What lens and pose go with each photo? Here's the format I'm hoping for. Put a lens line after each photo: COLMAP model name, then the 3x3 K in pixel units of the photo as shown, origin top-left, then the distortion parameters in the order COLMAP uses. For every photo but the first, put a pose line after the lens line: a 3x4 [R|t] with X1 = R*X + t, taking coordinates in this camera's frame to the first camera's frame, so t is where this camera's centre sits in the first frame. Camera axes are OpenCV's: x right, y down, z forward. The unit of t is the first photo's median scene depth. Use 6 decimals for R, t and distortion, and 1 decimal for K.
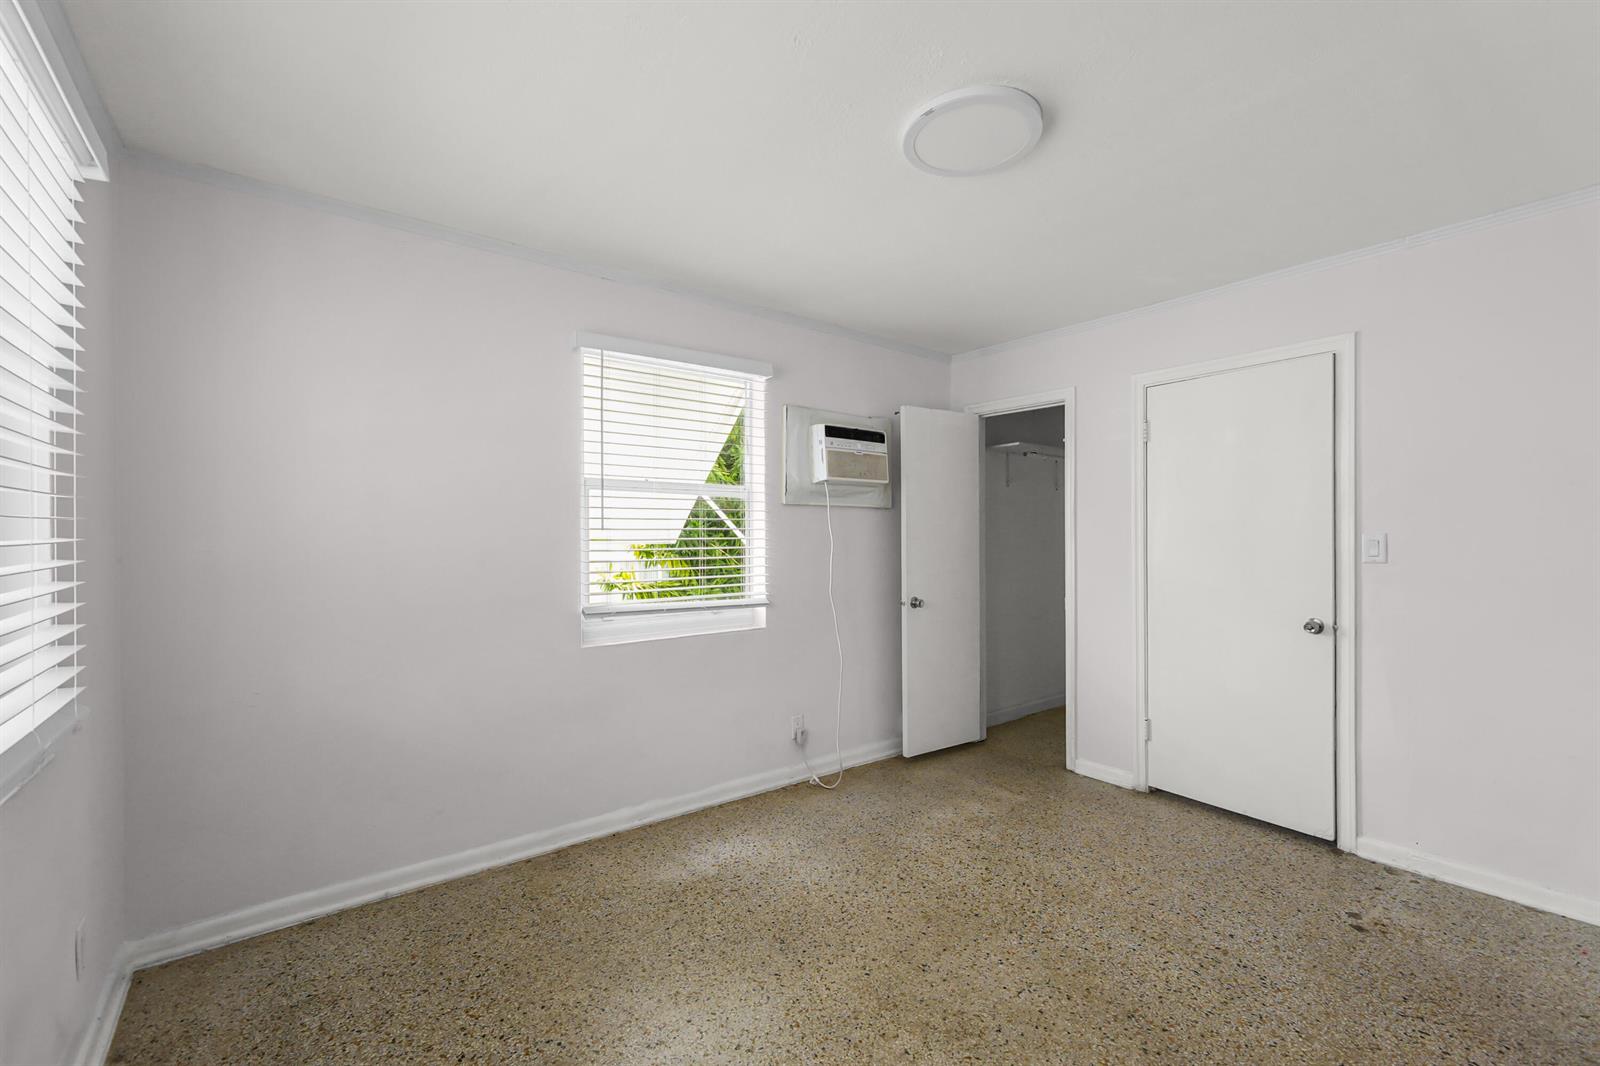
lens RADIAL K [[665.0, 0, 808.1], [0, 665.0, 537.6], [0, 0, 1]] dist [0.001044, 0.000135]
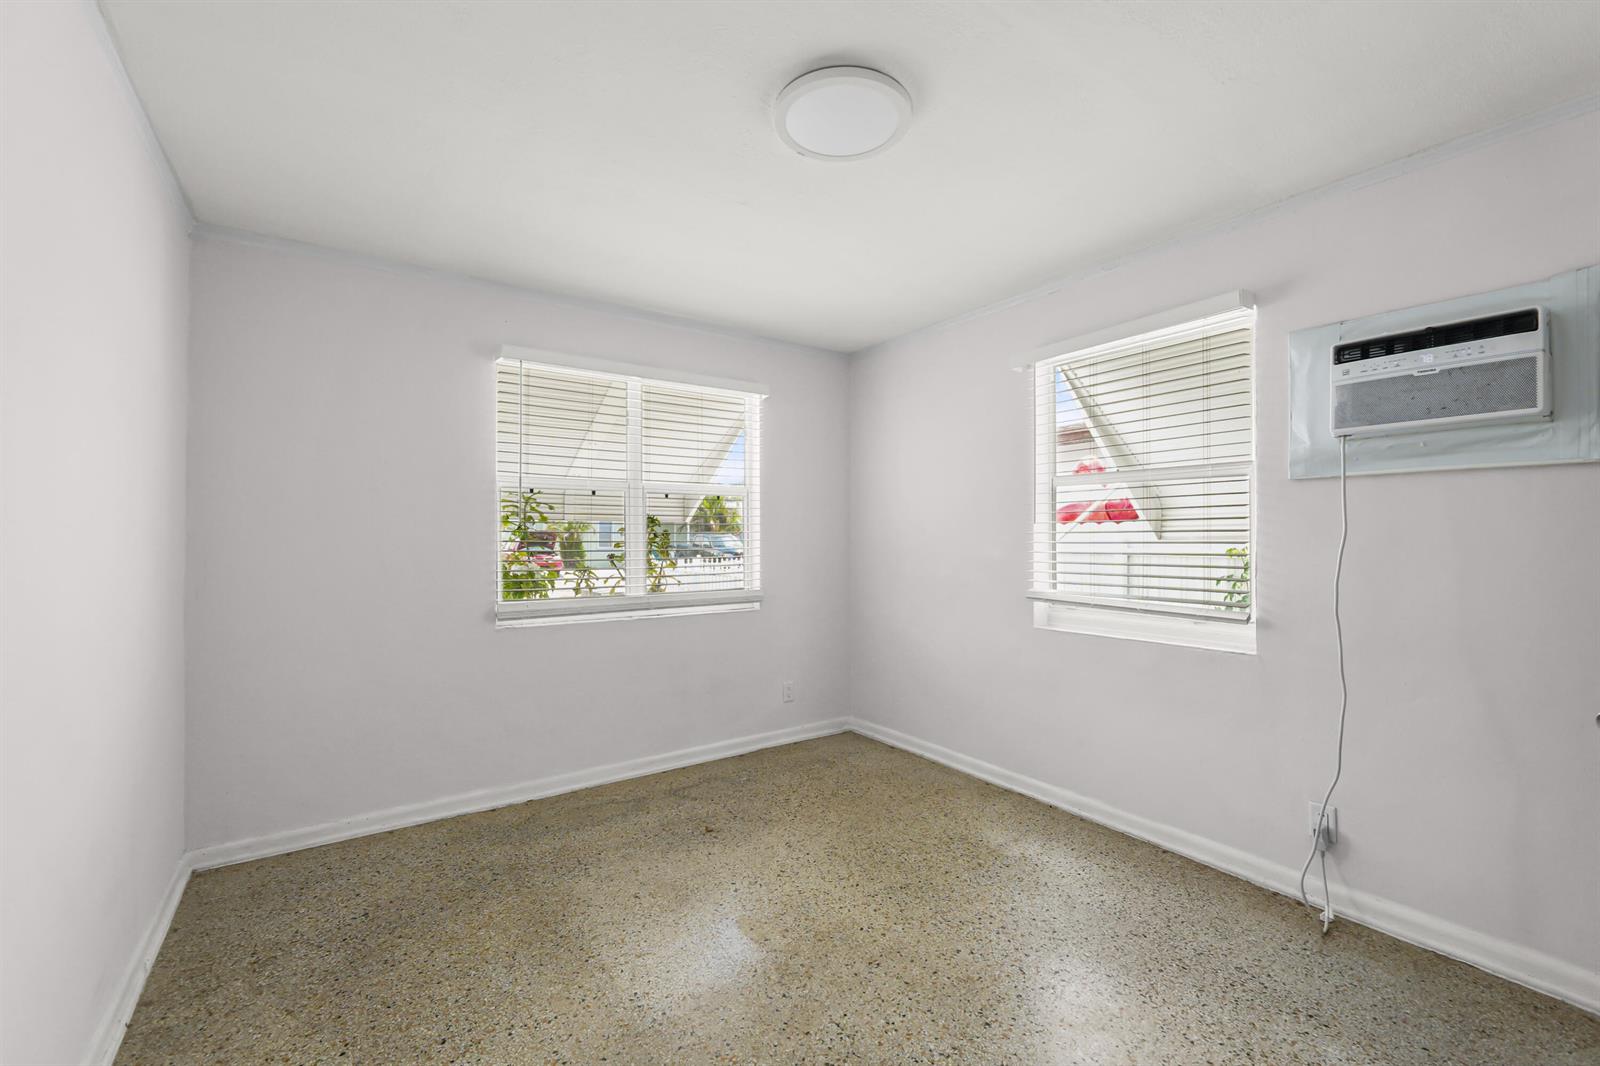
lens RADIAL K [[665.0, 0, 808.1], [0, 665.0, 537.6], [0, 0, 1]] dist [0.001044, 0.000135]
pose [[-0.038975, 0.003291, -0.999235, 0.869696], [-0.004041, 0.999986, 0.003451, 0.010545], [0.999232, 0.004173, -0.038961, 0.704710]]
